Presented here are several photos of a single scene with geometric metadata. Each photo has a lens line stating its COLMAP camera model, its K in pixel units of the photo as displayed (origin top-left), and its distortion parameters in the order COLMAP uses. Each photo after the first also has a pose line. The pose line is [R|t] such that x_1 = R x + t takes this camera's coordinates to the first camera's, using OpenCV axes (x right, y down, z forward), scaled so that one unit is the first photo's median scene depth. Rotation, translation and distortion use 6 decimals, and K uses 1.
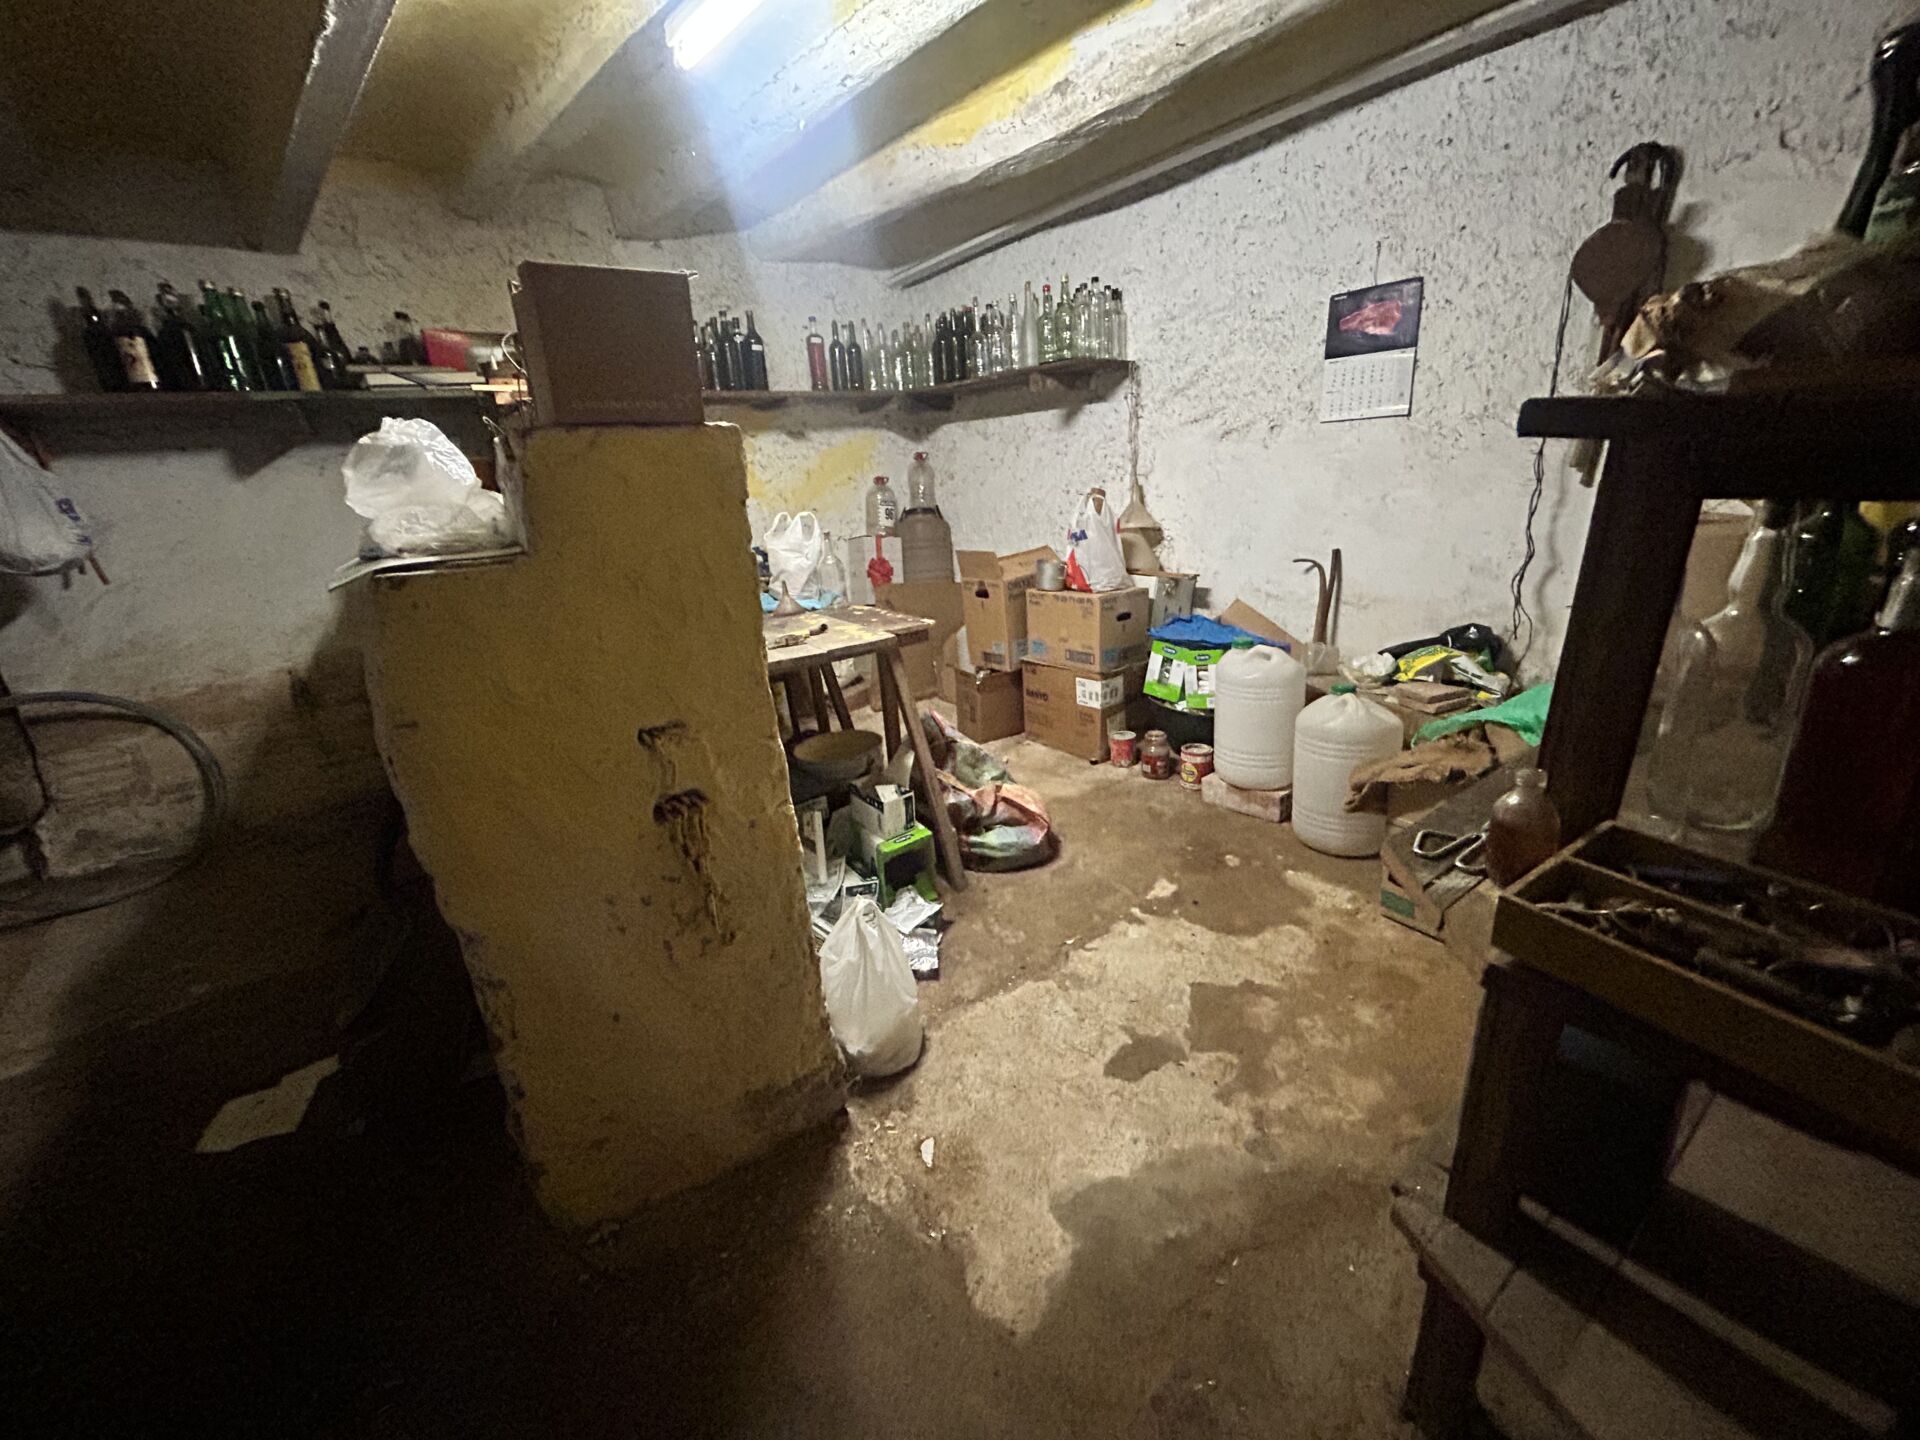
lens RADIAL K [[773.6, 0, 956.0], [0, 773.6, 716.5], [0, 0, 1]] dist [-0.002445, 0.001241]
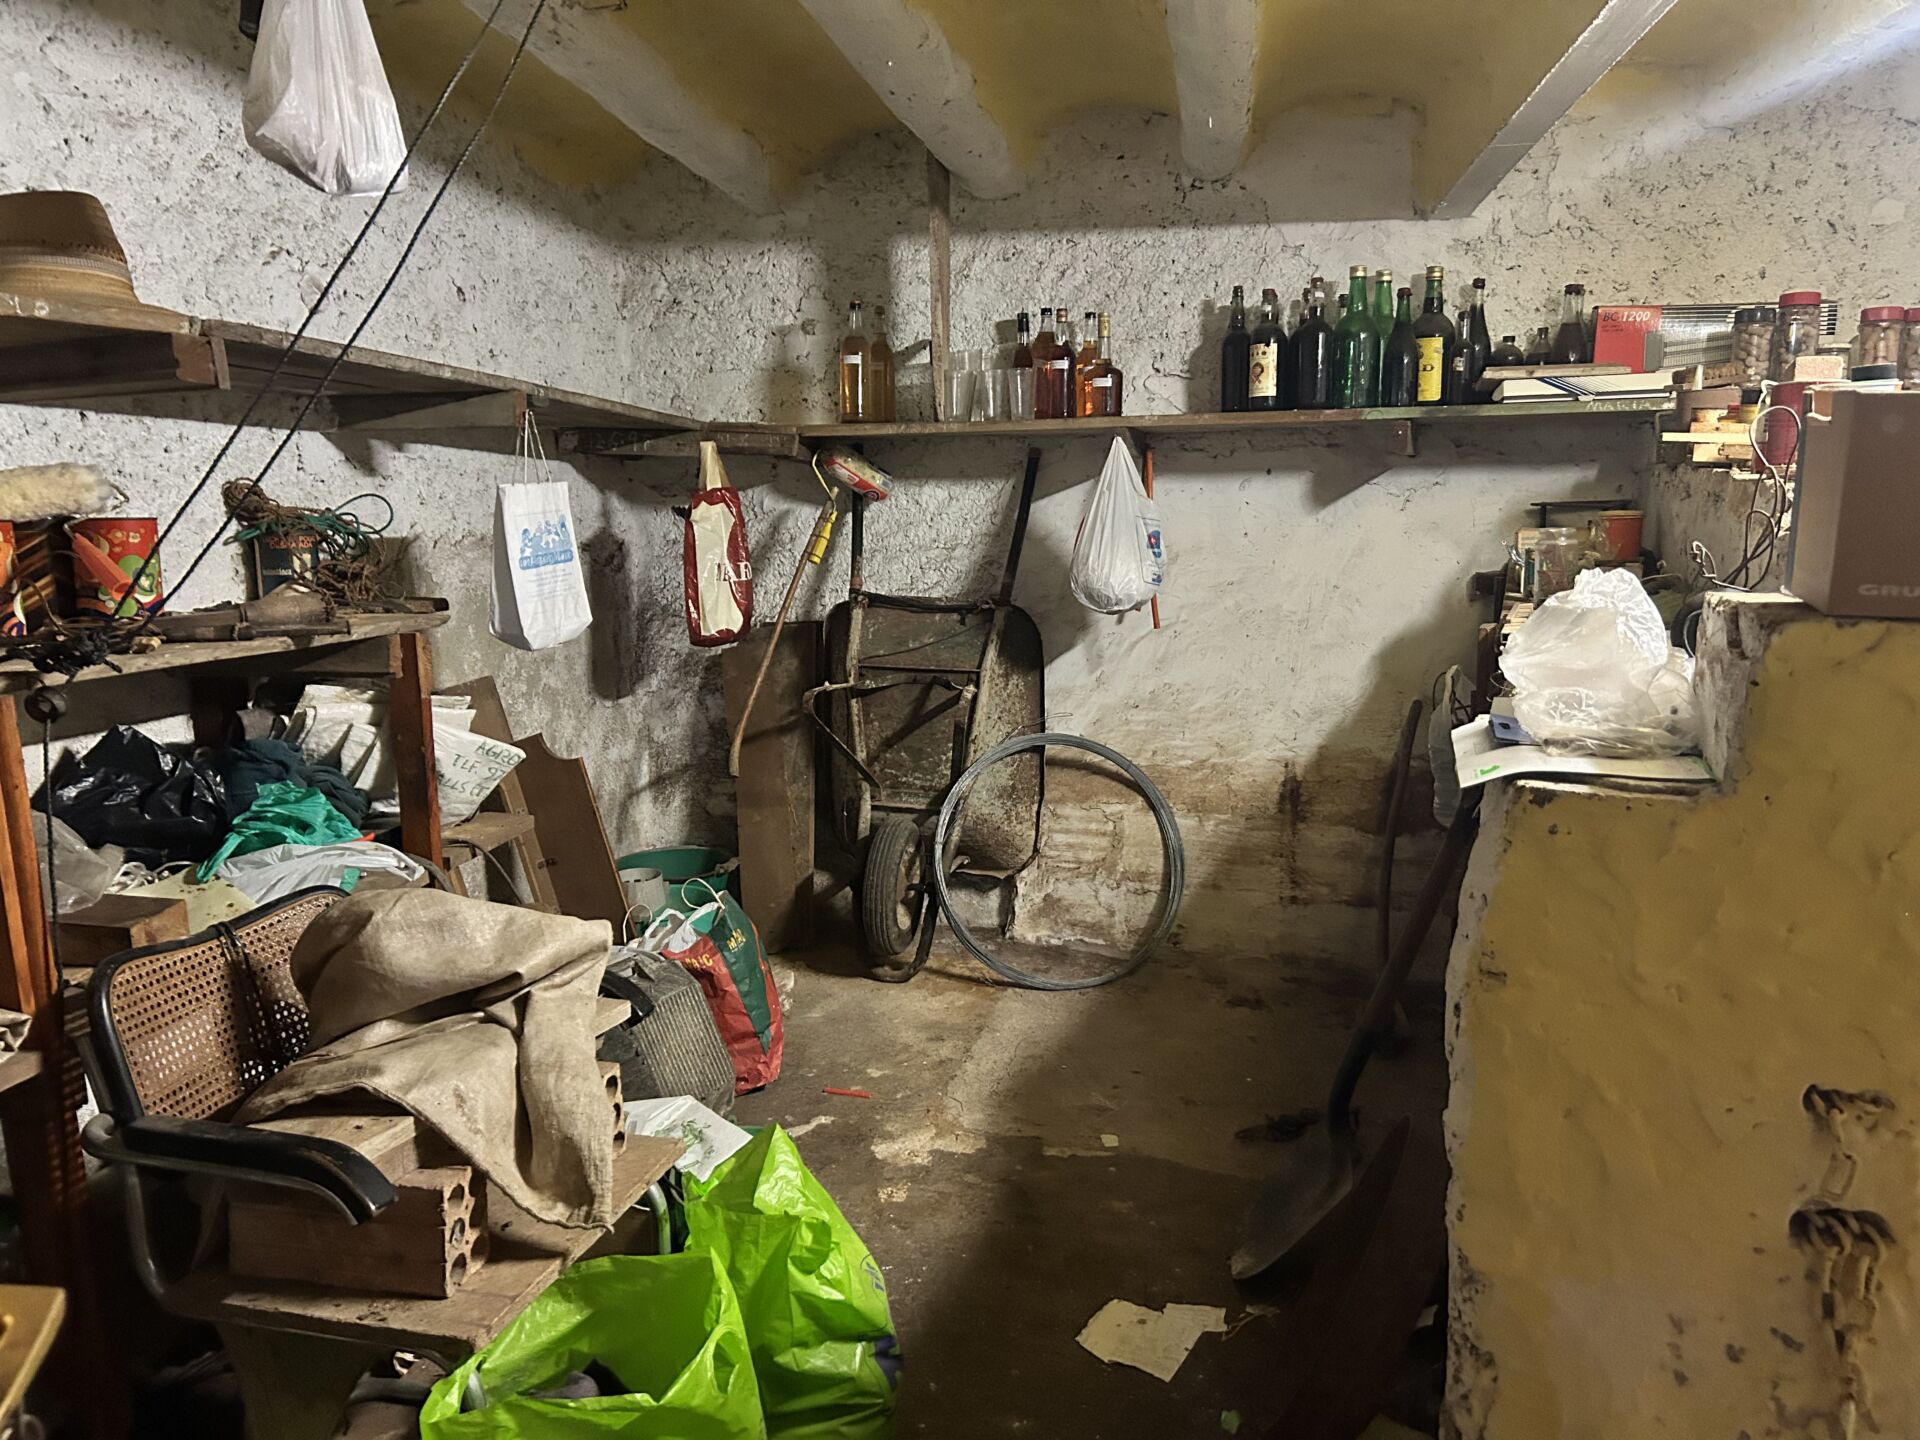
lens RADIAL K [[1439.8, 0, 974.5], [0, 1439.8, 734.5], [0, 0, 1]] dist [0.057548, -0.060836]
pose [[0.609237, 0.199420, -0.767504, 0.007544], [-0.283075, 0.958787, 0.024419, -0.038434], [0.740742, 0.202384, 0.640579, -0.121411]]
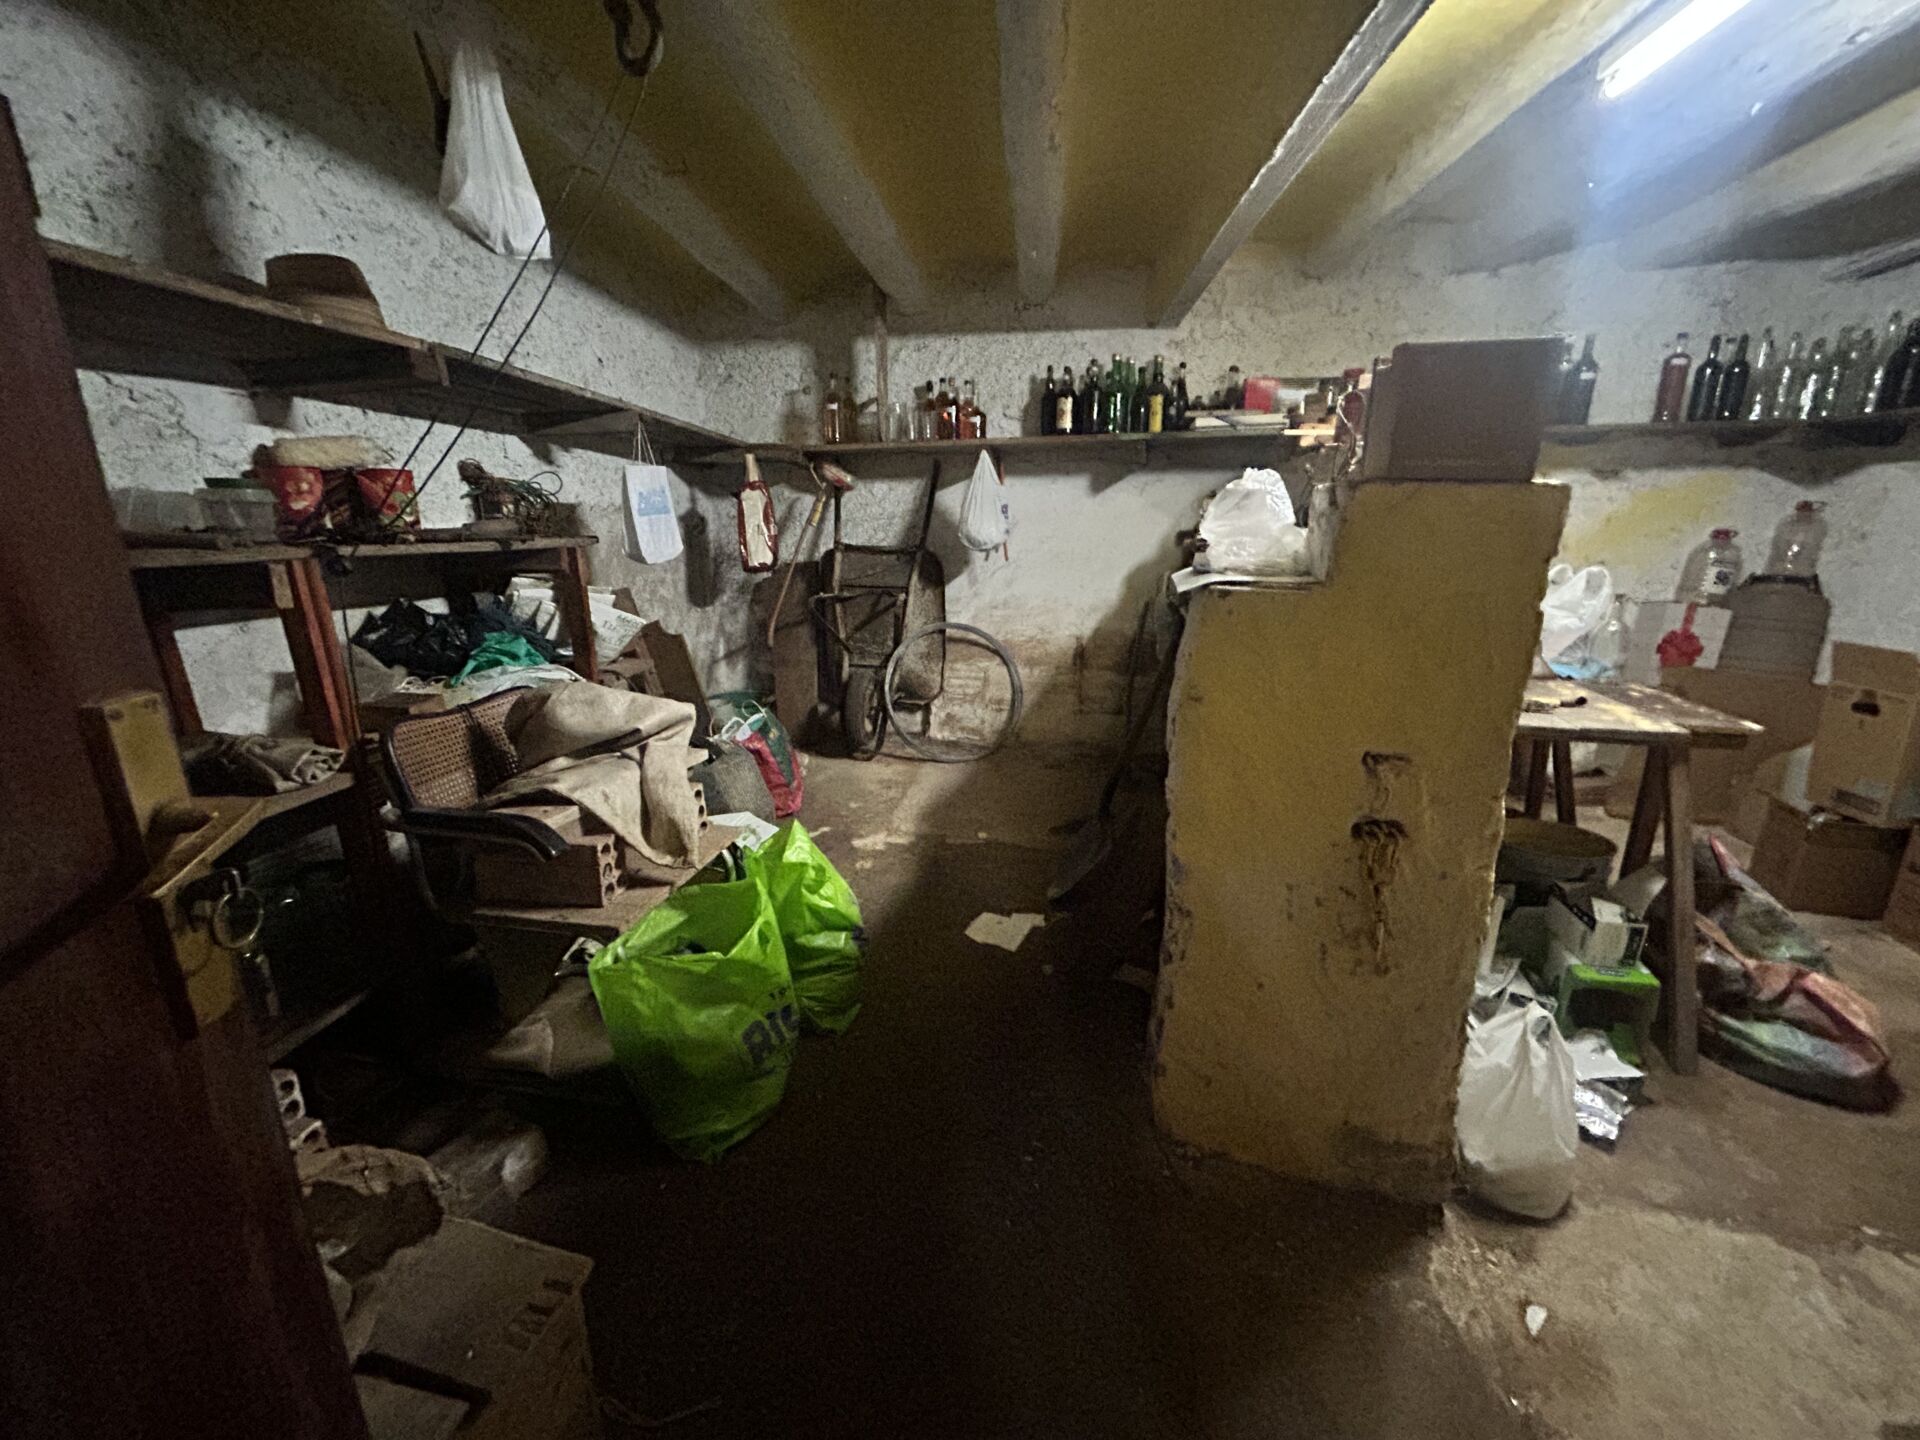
lens RADIAL K [[773.6, 0, 958.0], [0, 773.6, 717.1], [0, 0, 1]] dist [-0.002445, 0.001241]
pose [[0.657364, 0.252893, -0.709872, -0.009846], [-0.272562, 0.958023, 0.088896, 0.012798], [0.702555, 0.135047, 0.698698, -0.077528]]
